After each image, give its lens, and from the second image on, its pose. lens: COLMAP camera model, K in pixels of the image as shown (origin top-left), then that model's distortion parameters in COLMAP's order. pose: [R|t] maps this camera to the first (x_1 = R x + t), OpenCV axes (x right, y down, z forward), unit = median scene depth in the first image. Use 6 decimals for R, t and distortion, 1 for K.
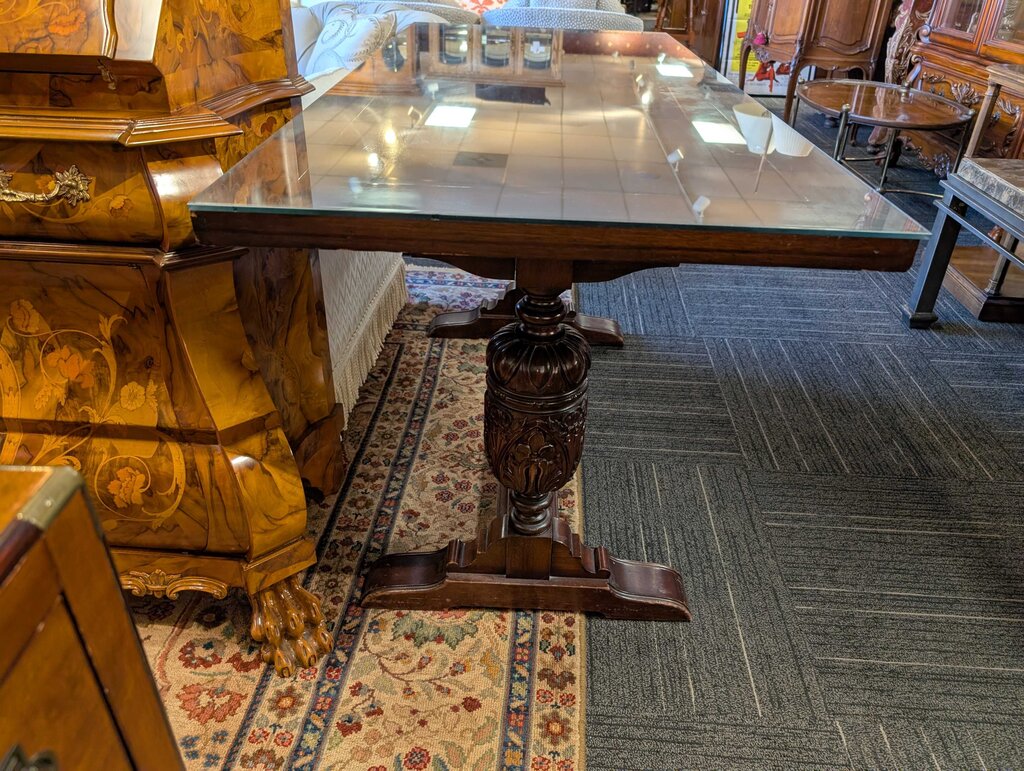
lens RADIAL K [[741.2, 0, 509.0], [0, 741.2, 381.8], [0, 0, 1]] dist [0.015973, -0.018893]
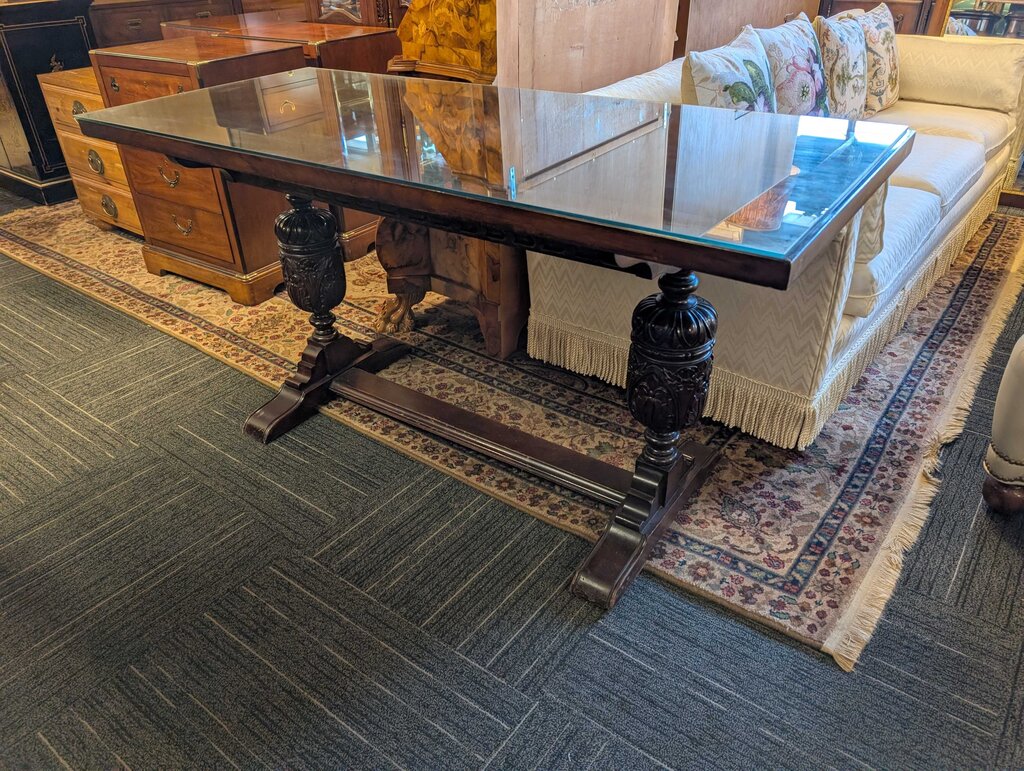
lens RADIAL K [[741.2, 0, 509.0], [0, 741.2, 387.3], [0, 0, 1]] dist [0.015973, -0.018893]
pose [[-0.558527, 0.451609, -0.695771, 0.664370], [-0.403295, 0.585135, 0.703541, -0.715944], [0.724845, 0.673548, -0.144681, 1.068888]]
